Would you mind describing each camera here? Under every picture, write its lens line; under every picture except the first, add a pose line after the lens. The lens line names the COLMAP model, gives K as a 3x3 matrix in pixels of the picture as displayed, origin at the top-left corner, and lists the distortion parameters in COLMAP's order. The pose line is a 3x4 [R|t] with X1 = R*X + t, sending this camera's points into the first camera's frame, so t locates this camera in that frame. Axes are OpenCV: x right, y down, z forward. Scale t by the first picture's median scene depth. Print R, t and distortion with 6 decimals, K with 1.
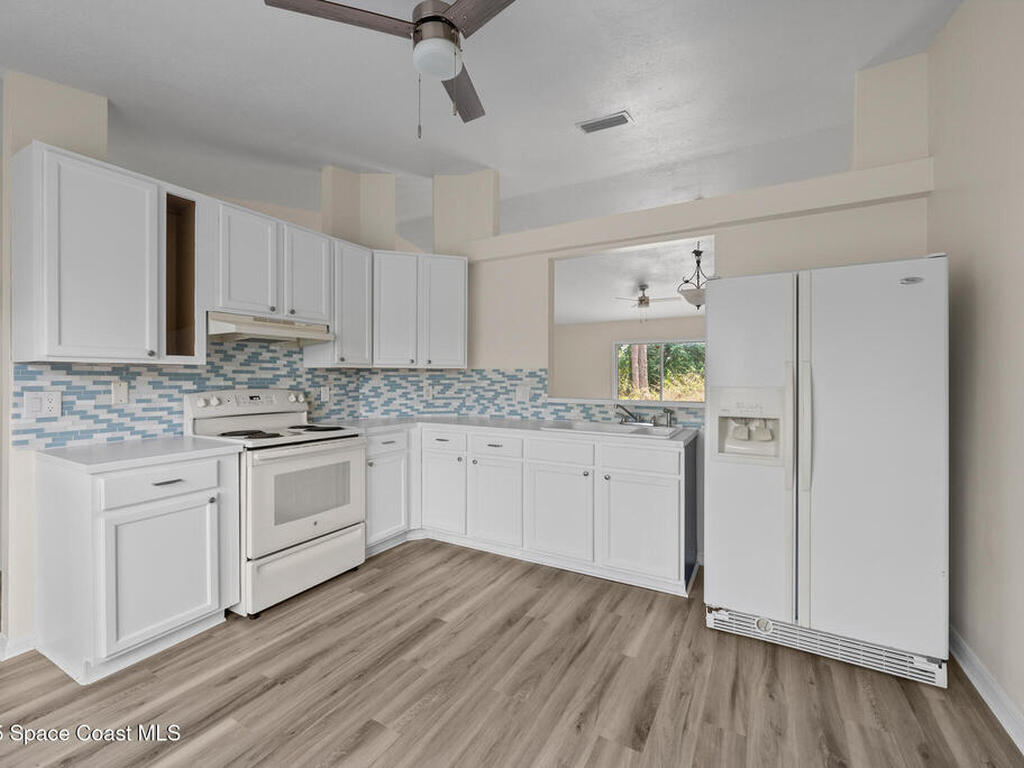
lens RADIAL K [[447.2, 0, 512.3], [0, 447.2, 381.6], [0, 0, 1]] dist [-0.001976, -0.000089]
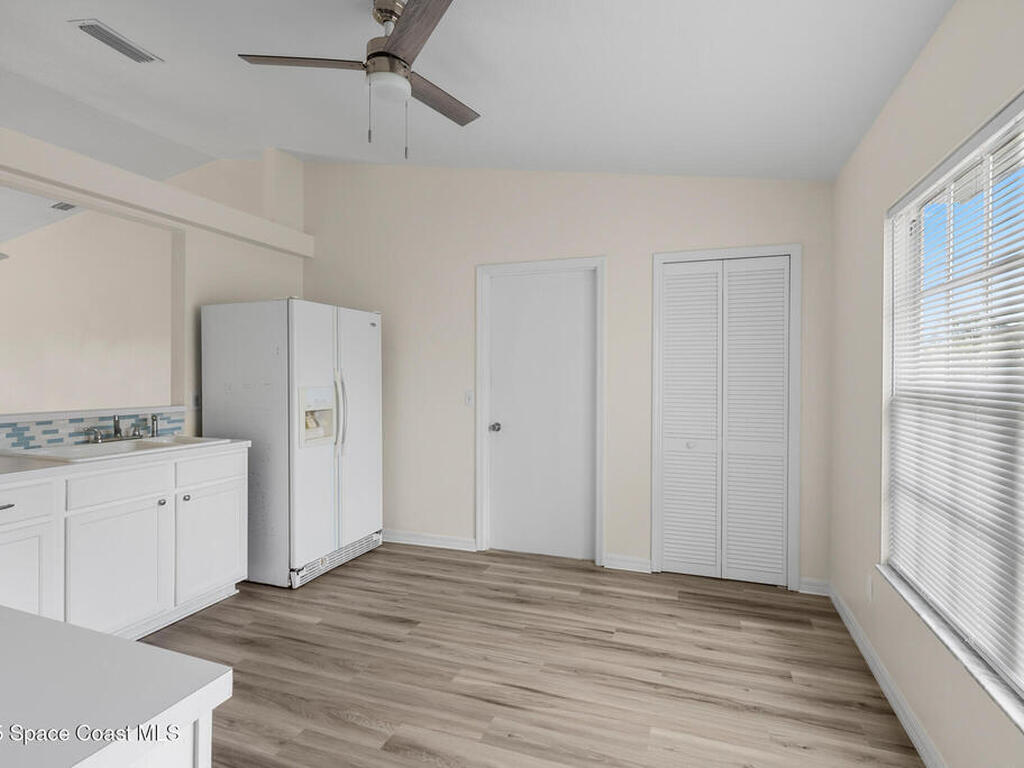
lens RADIAL K [[535.6, 0, 512.0], [0, 535.6, 384.0], [0, 0, 1]] dist [-0.000235, -0.000037]
pose [[-0.169355, -0.019093, 0.985370, -0.764820], [0.005461, 0.999779, 0.020310, -0.017681], [-0.985540, 0.008821, -0.169213, 0.477214]]
